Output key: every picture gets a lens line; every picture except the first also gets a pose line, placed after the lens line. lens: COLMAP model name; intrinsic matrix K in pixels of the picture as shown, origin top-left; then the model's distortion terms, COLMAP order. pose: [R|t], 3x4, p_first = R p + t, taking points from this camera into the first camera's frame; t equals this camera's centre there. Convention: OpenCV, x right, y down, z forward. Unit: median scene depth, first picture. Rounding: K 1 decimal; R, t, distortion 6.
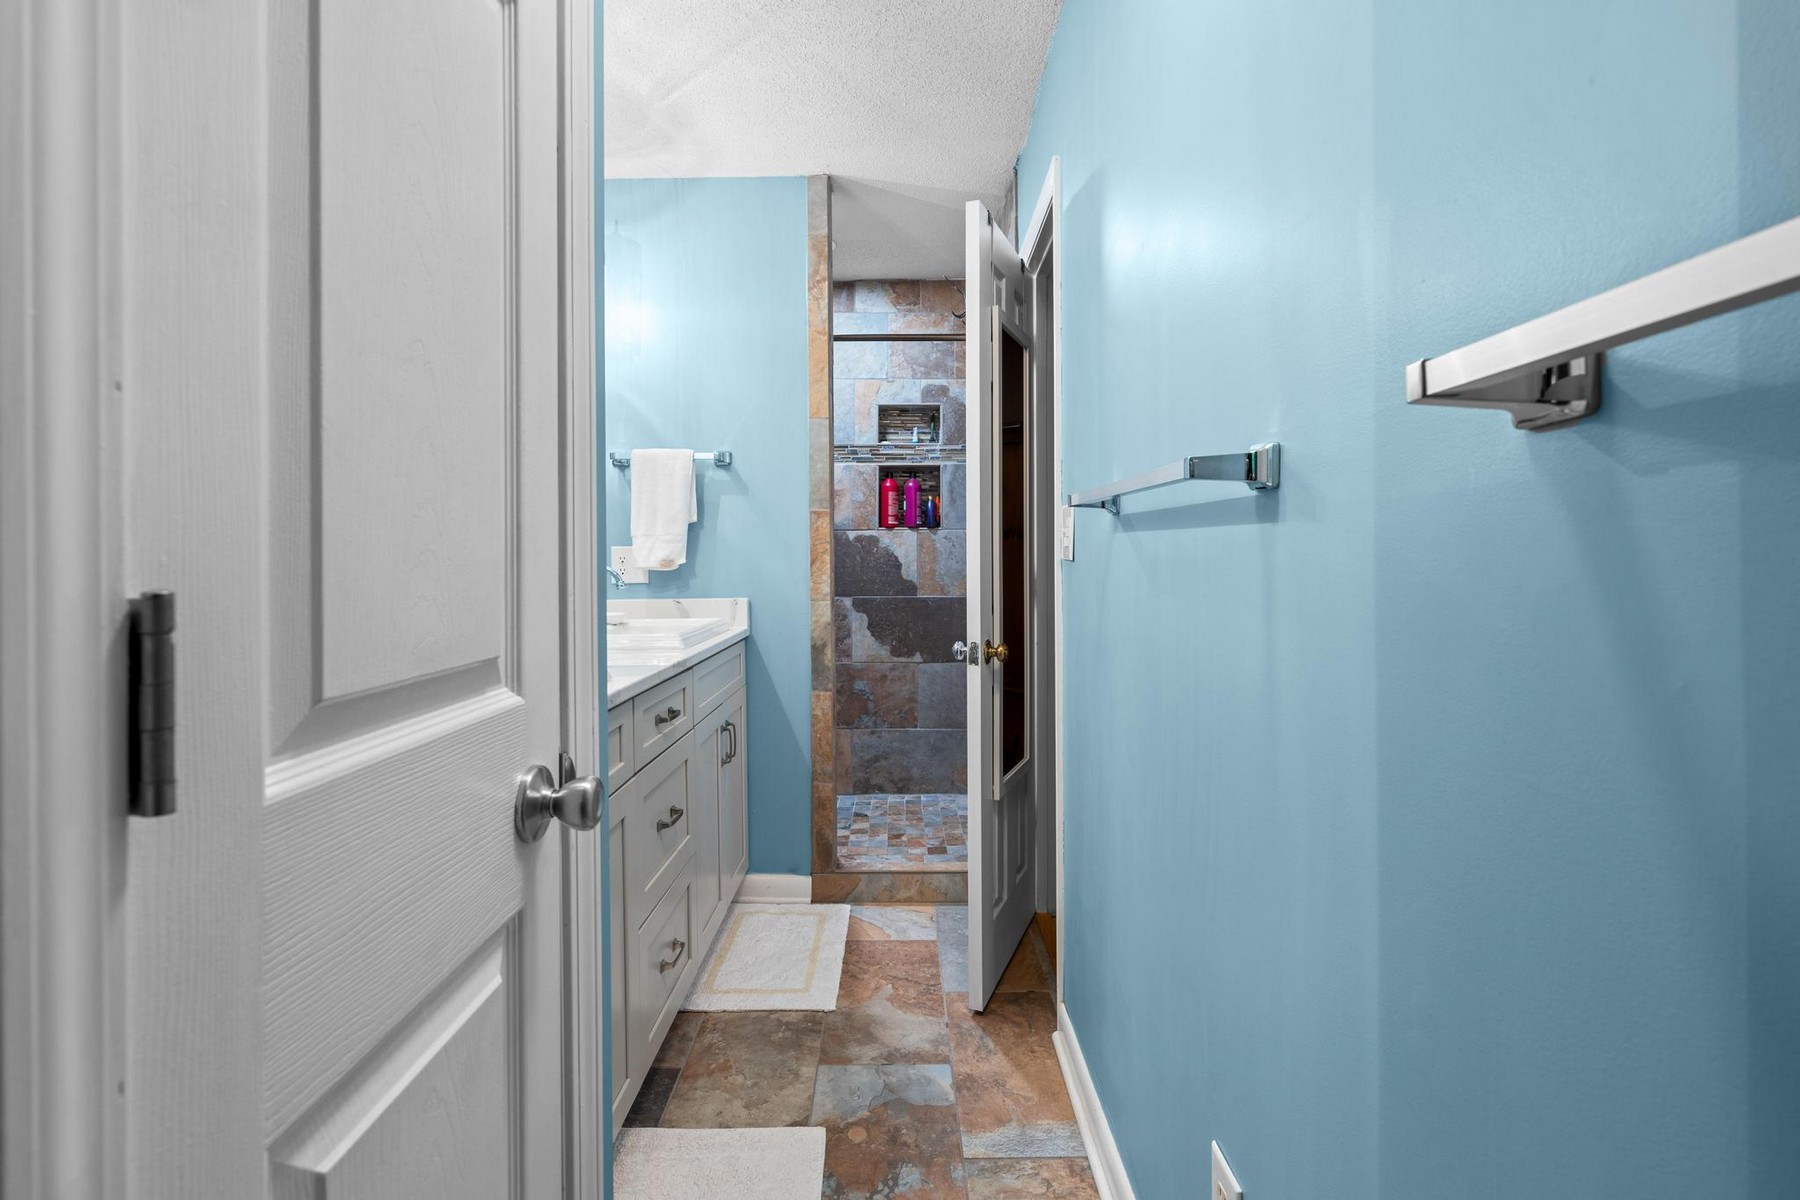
lens RADIAL K [[812.7, 0, 896.4], [0, 812.7, 594.6], [0, 0, 1]] dist [-0.004239, 0.001072]
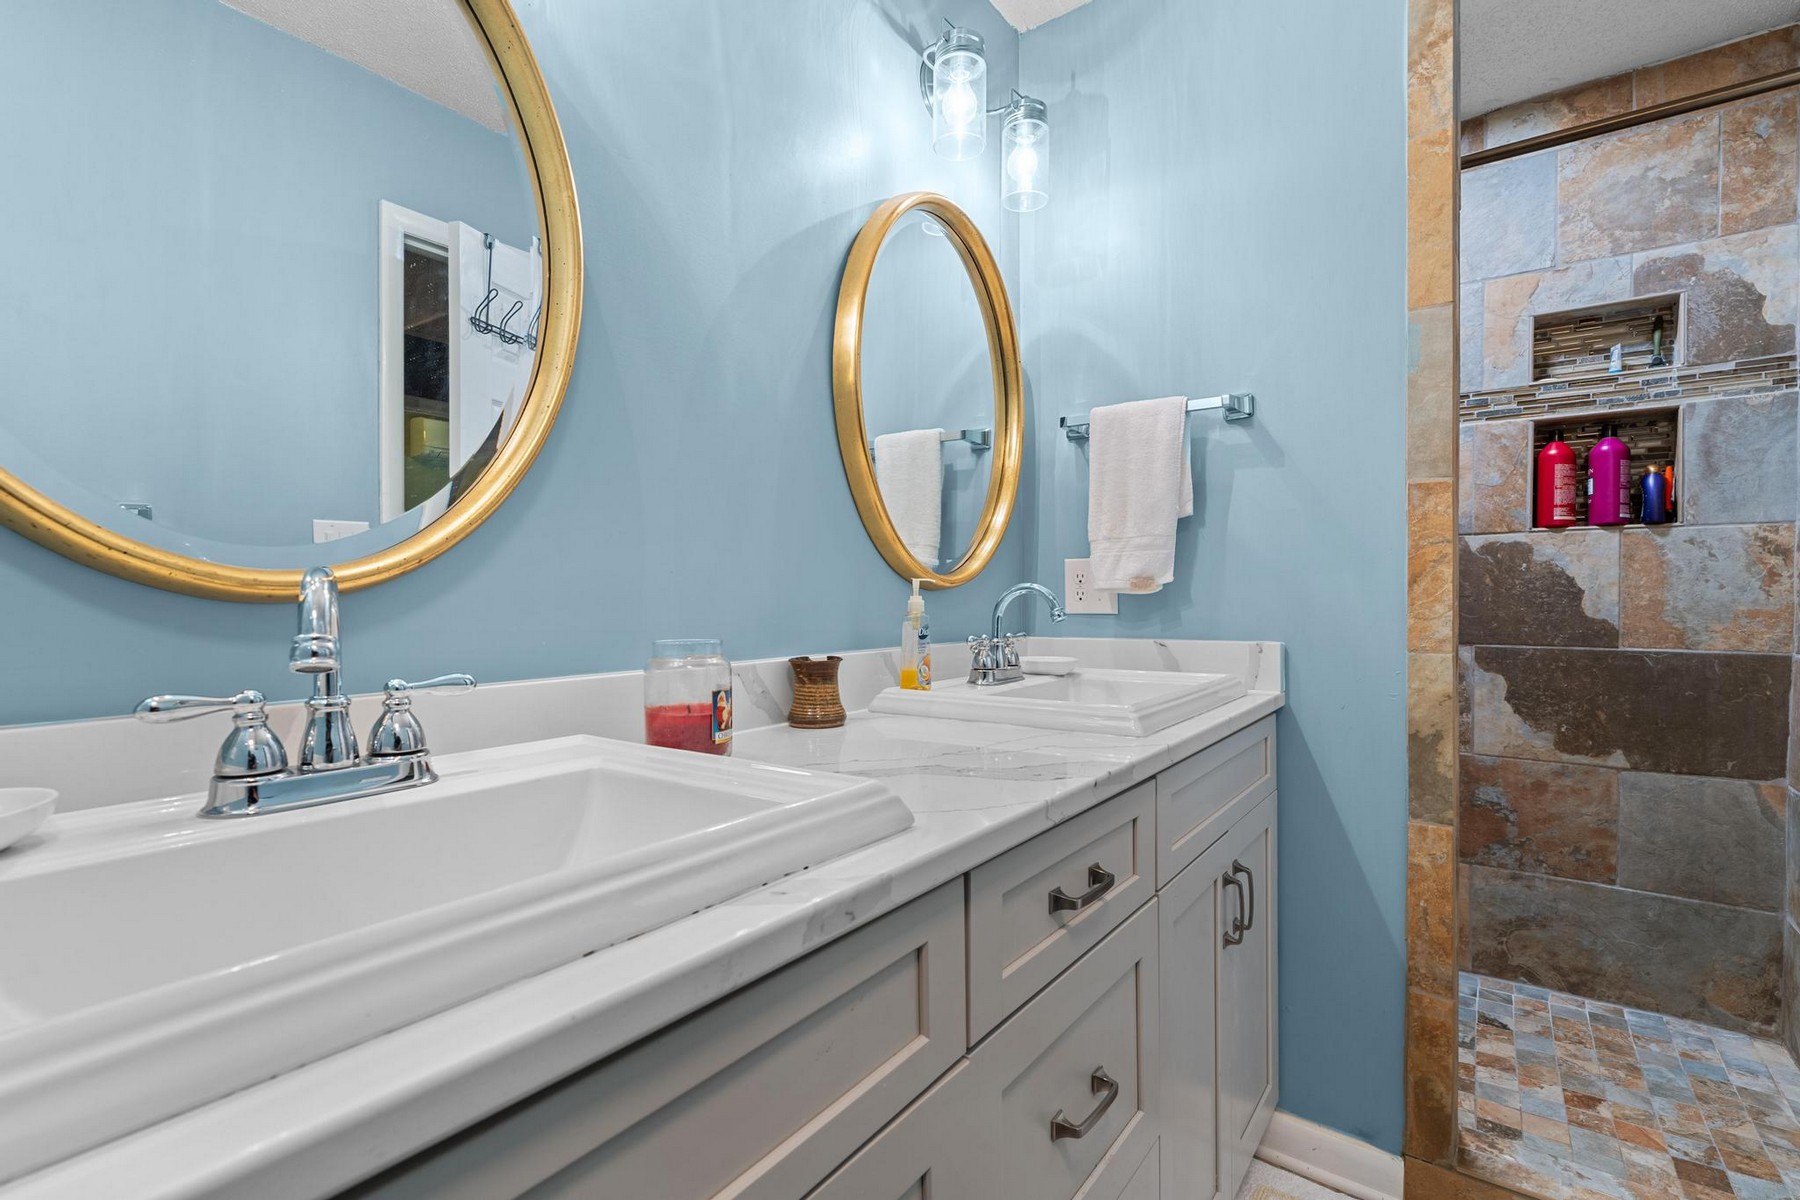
lens RADIAL K [[812.7, 0, 896.4], [0, 812.7, 594.6], [0, 0, 1]] dist [-0.004239, 0.001072]
pose [[0.804140, 0.000830, -0.594440, -0.044330], [-0.028537, 0.998900, -0.037210, -0.000237], [0.593755, 0.046885, 0.803279, 0.275436]]
